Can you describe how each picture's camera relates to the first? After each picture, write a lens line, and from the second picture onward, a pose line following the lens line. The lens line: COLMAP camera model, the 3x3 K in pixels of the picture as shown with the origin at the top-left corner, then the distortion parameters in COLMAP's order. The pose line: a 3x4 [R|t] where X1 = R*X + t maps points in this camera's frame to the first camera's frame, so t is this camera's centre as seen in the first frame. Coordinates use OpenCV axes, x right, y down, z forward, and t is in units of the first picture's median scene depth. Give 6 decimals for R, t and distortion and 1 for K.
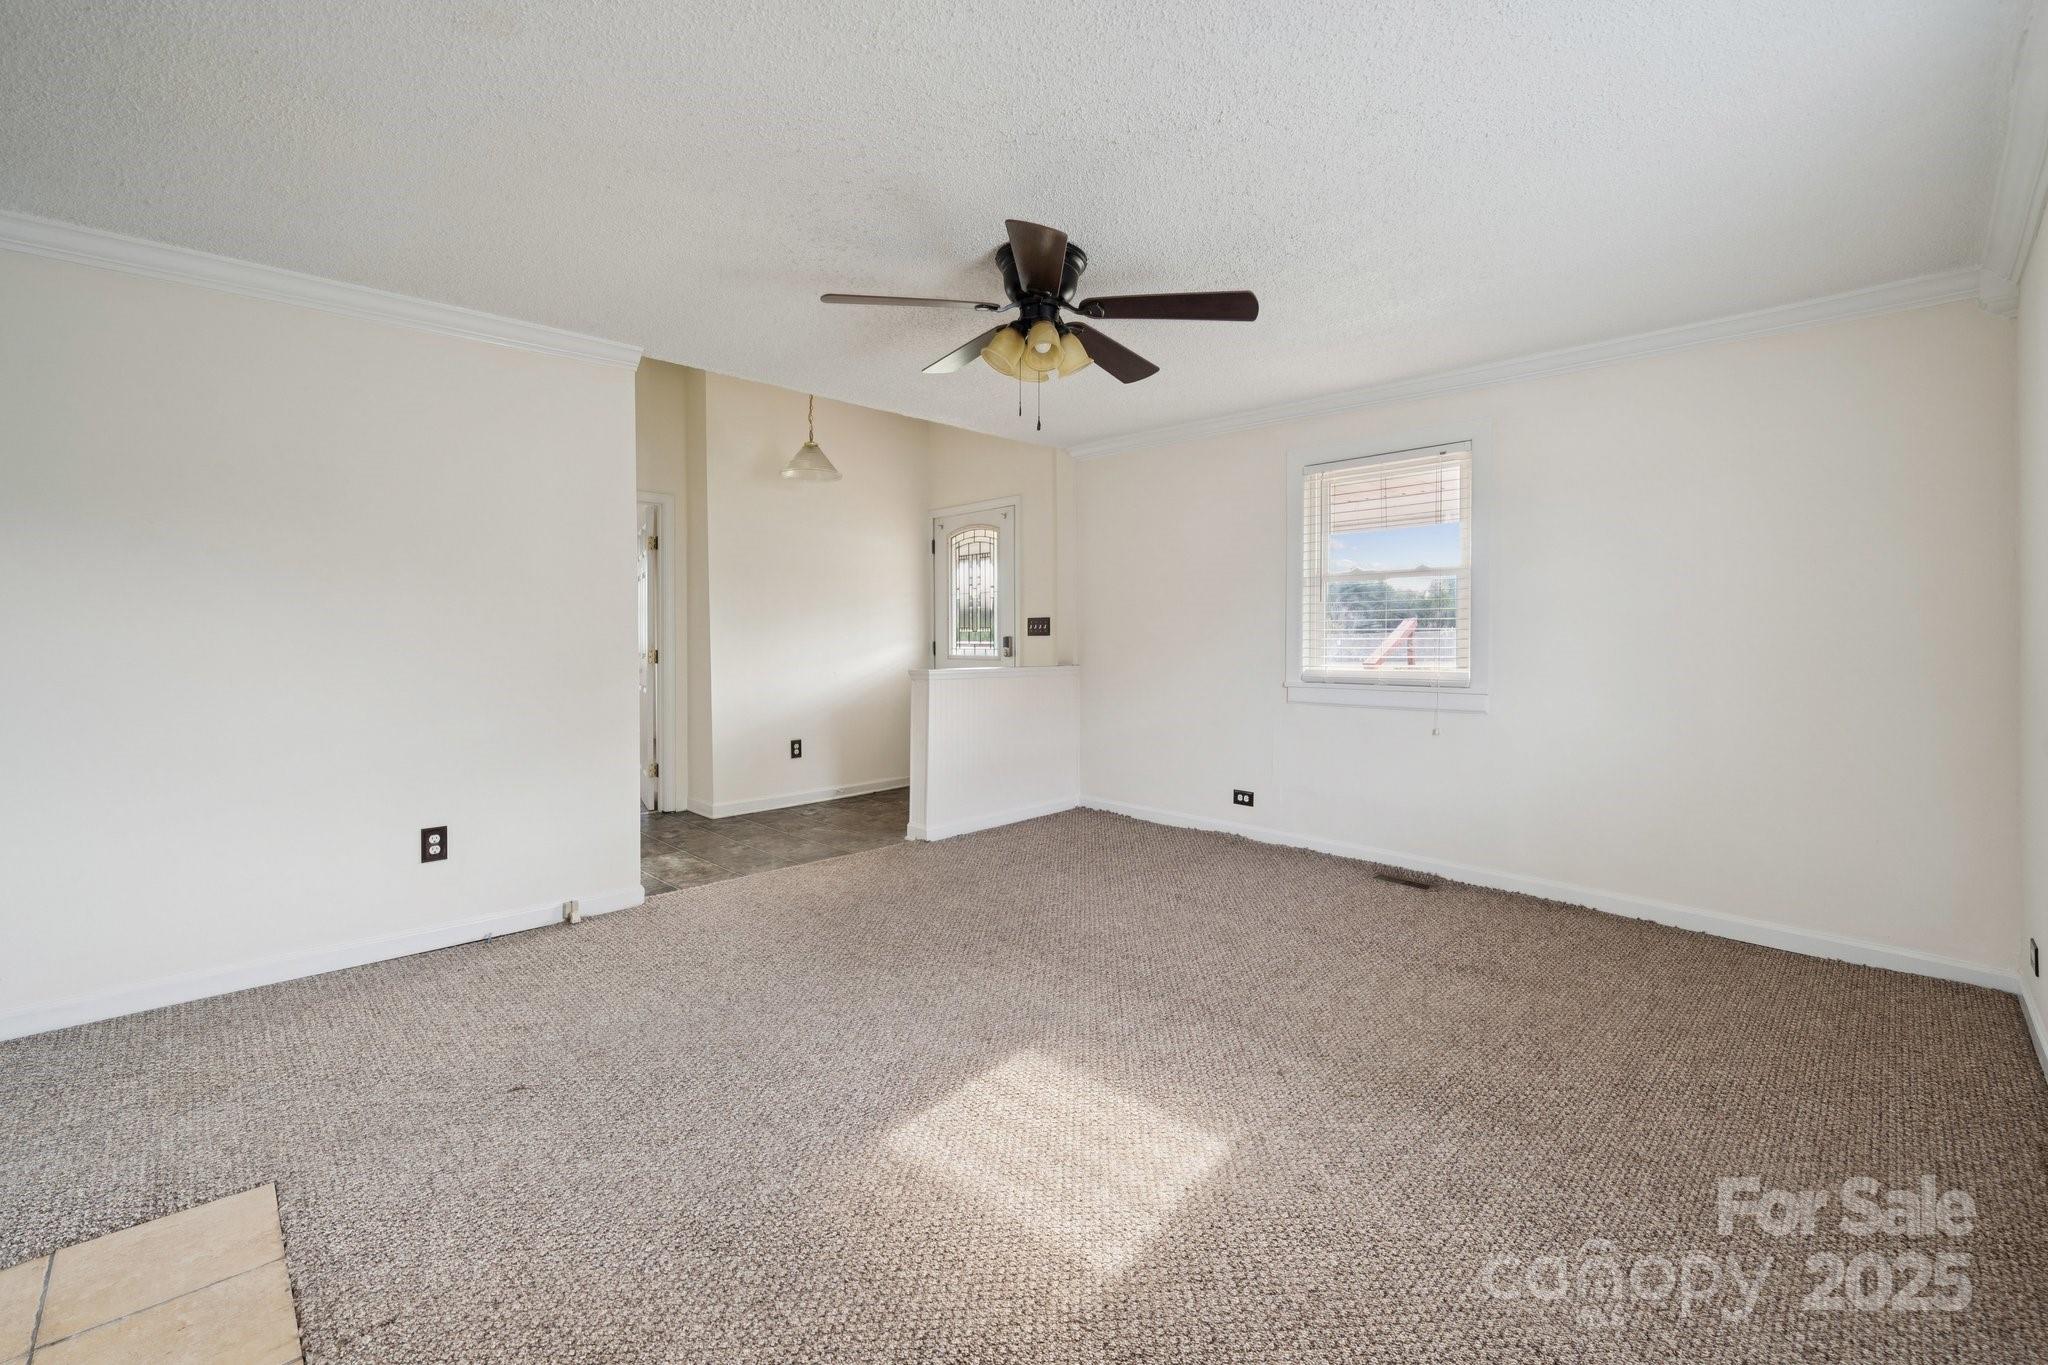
lens RADIAL K [[864.8, 0, 1031.7], [0, 864.8, 646.5], [0, 0, 1]] dist [0.001343, 0.000116]
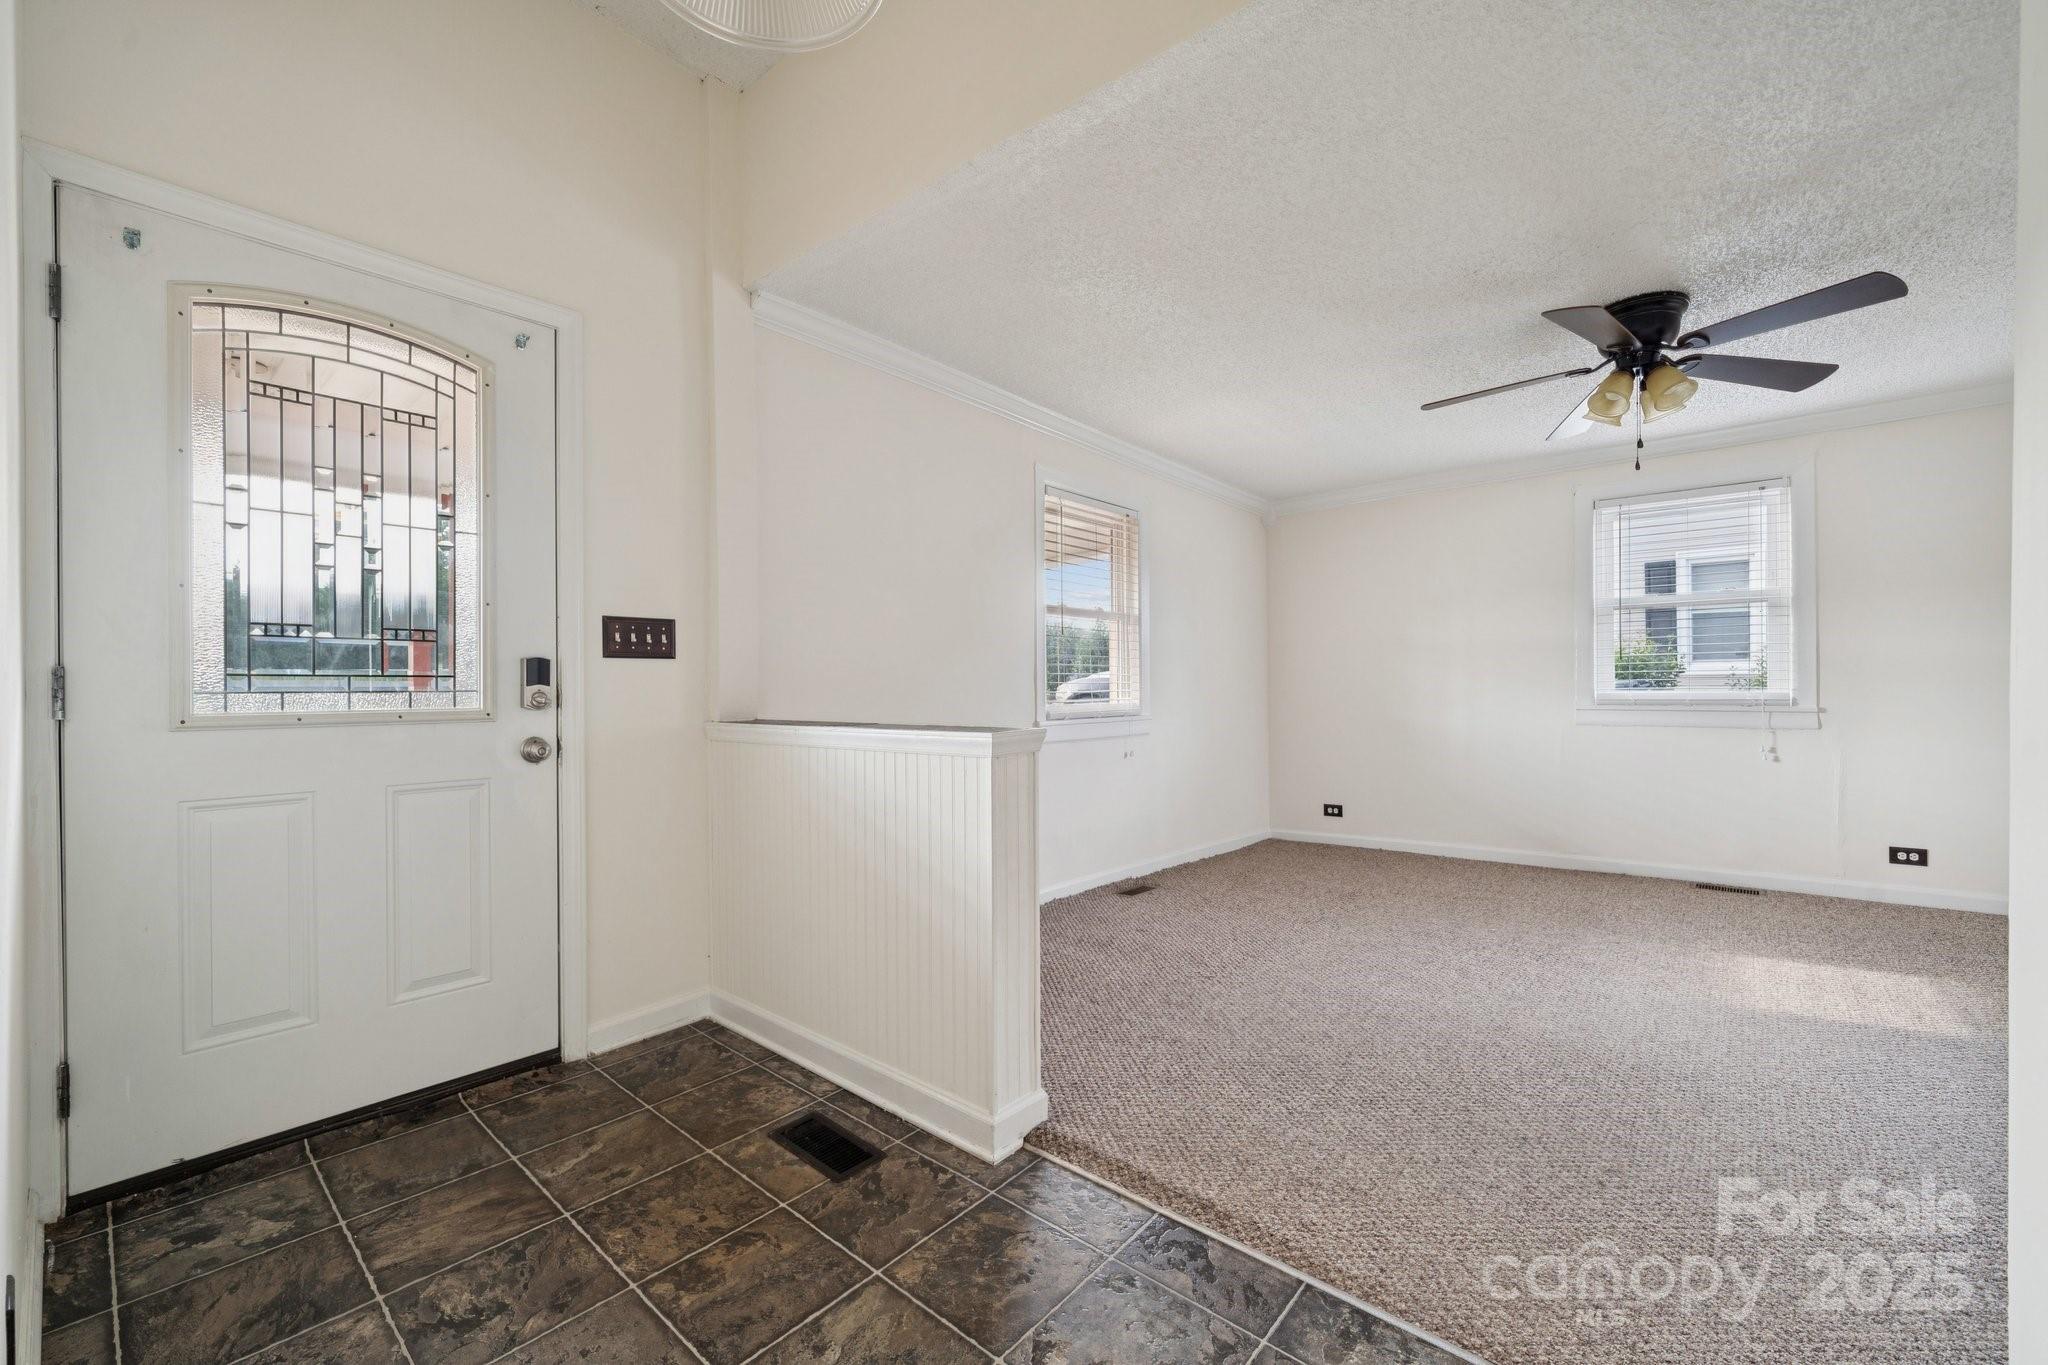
lens RADIAL K [[832.9, 0, 1046.7], [0, 832.9, 686.2], [0, 0, 1]] dist [-0.000426, 0.000017]
pose [[-0.090867, 0.000867, 0.995863, -0.754617], [0.011922, 0.999929, 0.000217, 0.007223], [-0.995792, 0.011892, -0.090871, 1.443811]]
